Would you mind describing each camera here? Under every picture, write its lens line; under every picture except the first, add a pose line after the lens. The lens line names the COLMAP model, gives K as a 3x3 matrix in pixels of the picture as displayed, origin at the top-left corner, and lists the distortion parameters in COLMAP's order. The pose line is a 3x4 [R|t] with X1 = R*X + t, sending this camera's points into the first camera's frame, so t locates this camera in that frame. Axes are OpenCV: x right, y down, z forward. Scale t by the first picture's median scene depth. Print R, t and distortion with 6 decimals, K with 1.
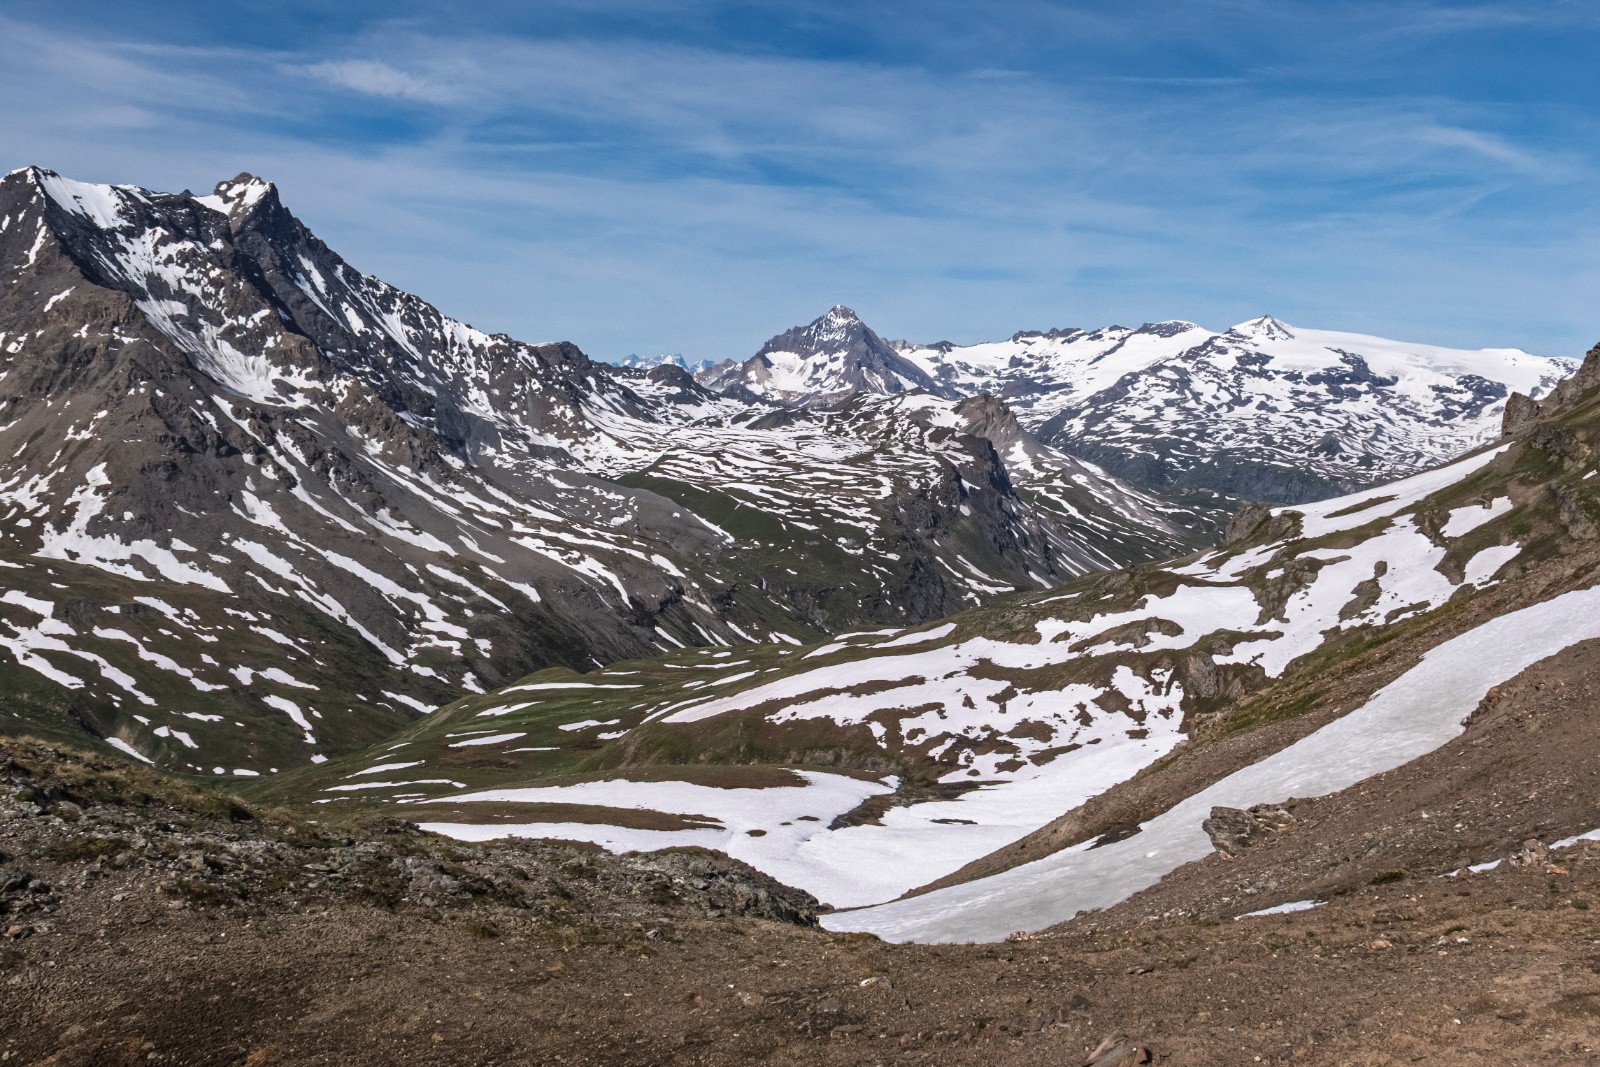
lens RADIAL K [[1793.2, 0, 800.0], [0, 1793.2, 533.5], [0, 0, 1]] dist [0.083529, 0.004237]
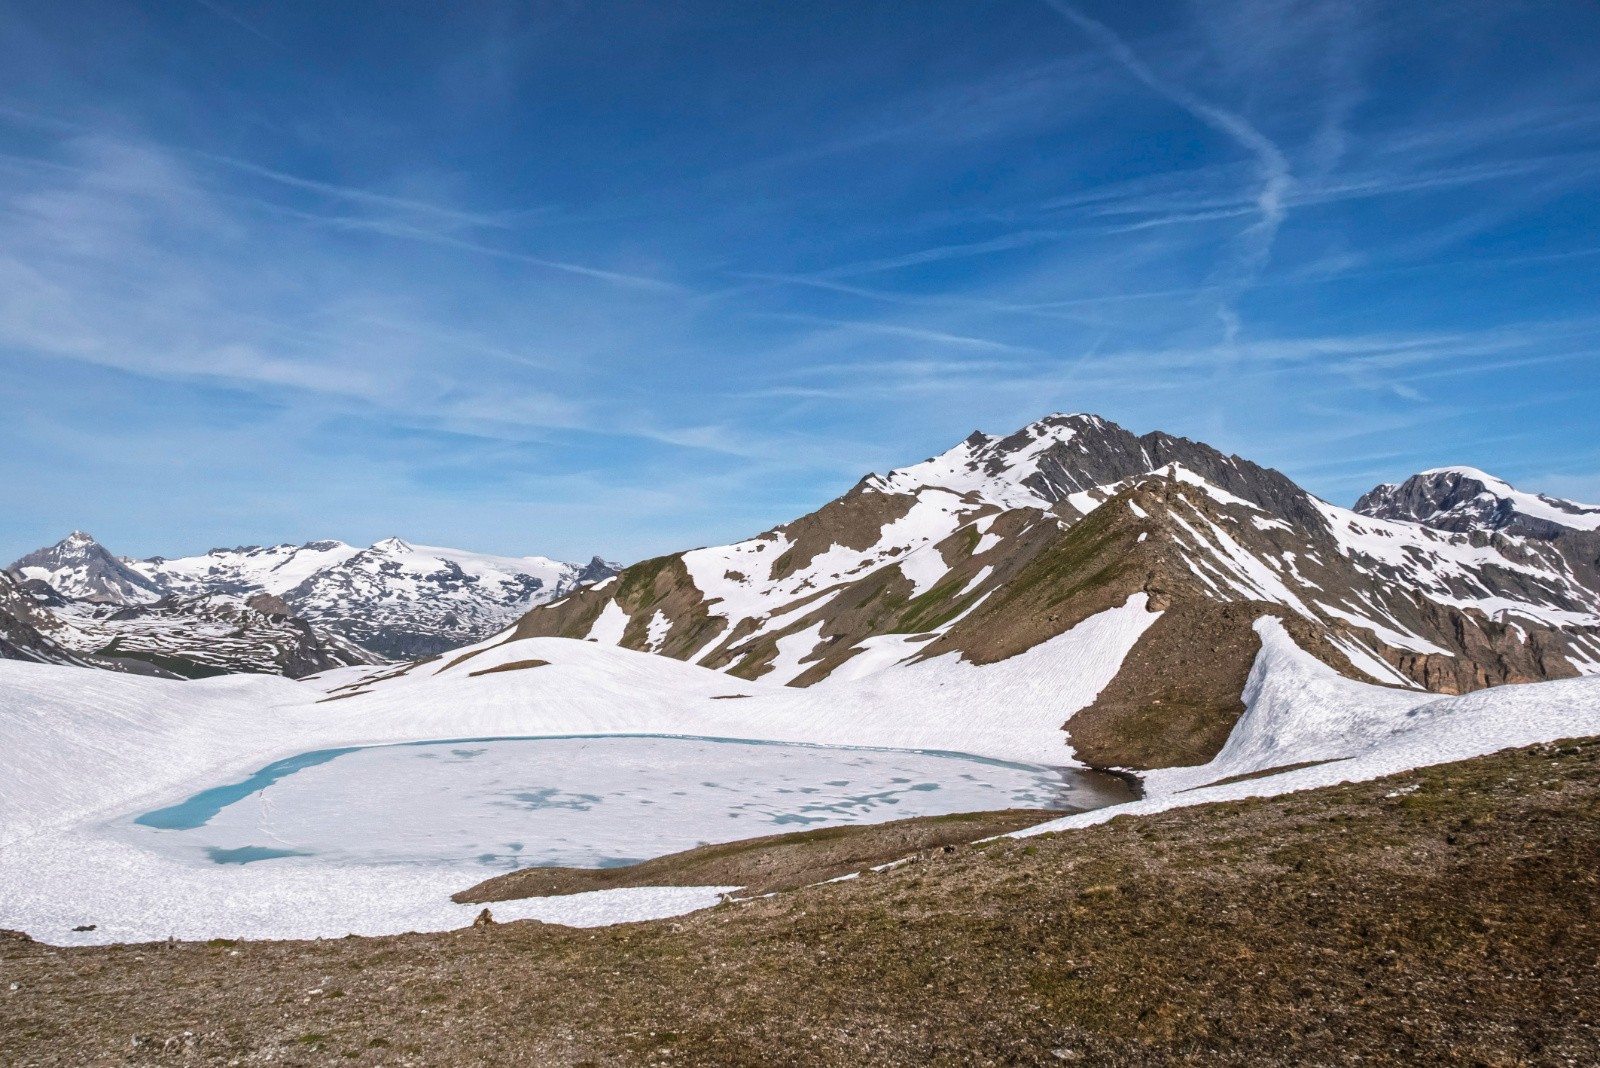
lens RADIAL K [[1793.2, 0, 800.0], [0, 1793.2, 534.0], [0, 0, 1]] dist [0.083529, 0.004237]
pose [[0.820312, -0.009923, 0.571829, -0.327179], [0.071586, 0.993768, -0.085448, 0.029482], [-0.567418, 0.111029, 0.815910, -0.420661]]
